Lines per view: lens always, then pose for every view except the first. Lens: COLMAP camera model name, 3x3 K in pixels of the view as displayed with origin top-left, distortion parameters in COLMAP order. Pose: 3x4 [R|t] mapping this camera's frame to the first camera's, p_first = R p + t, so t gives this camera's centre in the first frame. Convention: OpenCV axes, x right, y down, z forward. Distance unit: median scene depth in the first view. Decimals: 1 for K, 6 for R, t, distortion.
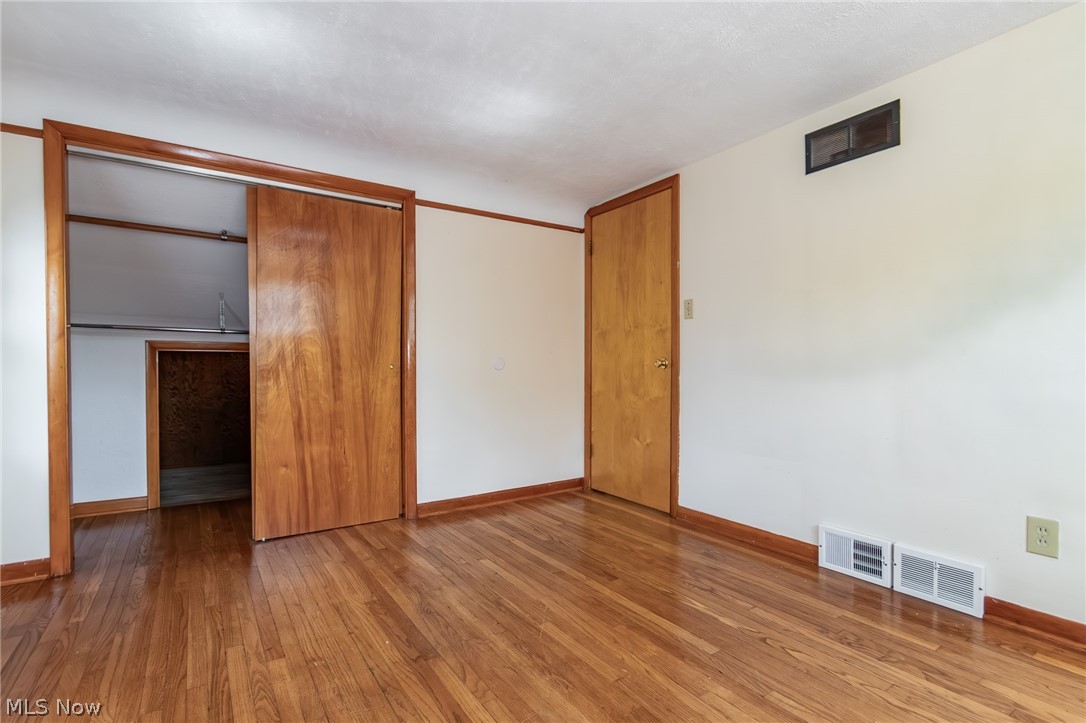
lens RADIAL K [[527.4, 0, 578.5], [0, 527.4, 364.4], [0, 0, 1]] dist [0.002545, 0.000208]
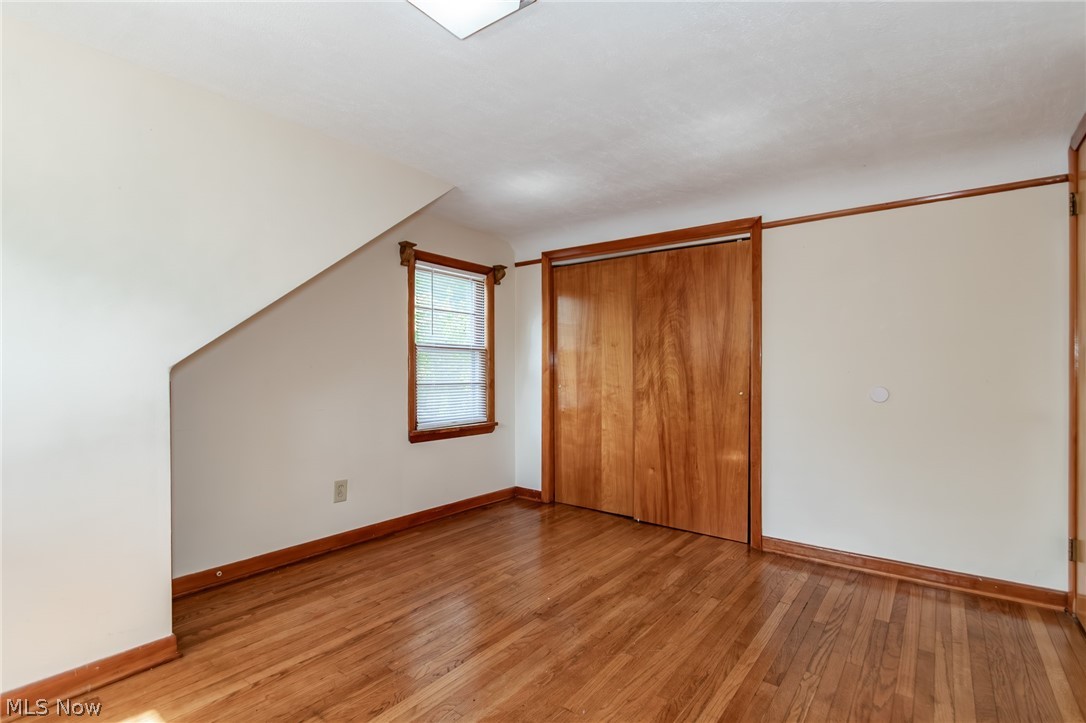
lens RADIAL K [[528.6, 0, 507.4], [0, 528.6, 363.1], [0, 0, 1]] dist [0.013810, -0.000323]
pose [[0.259533, -0.005672, -0.965717, 0.586175], [-0.003784, 0.999969, -0.006890, -0.051311], [0.965727, 0.005442, 0.259504, 0.323401]]
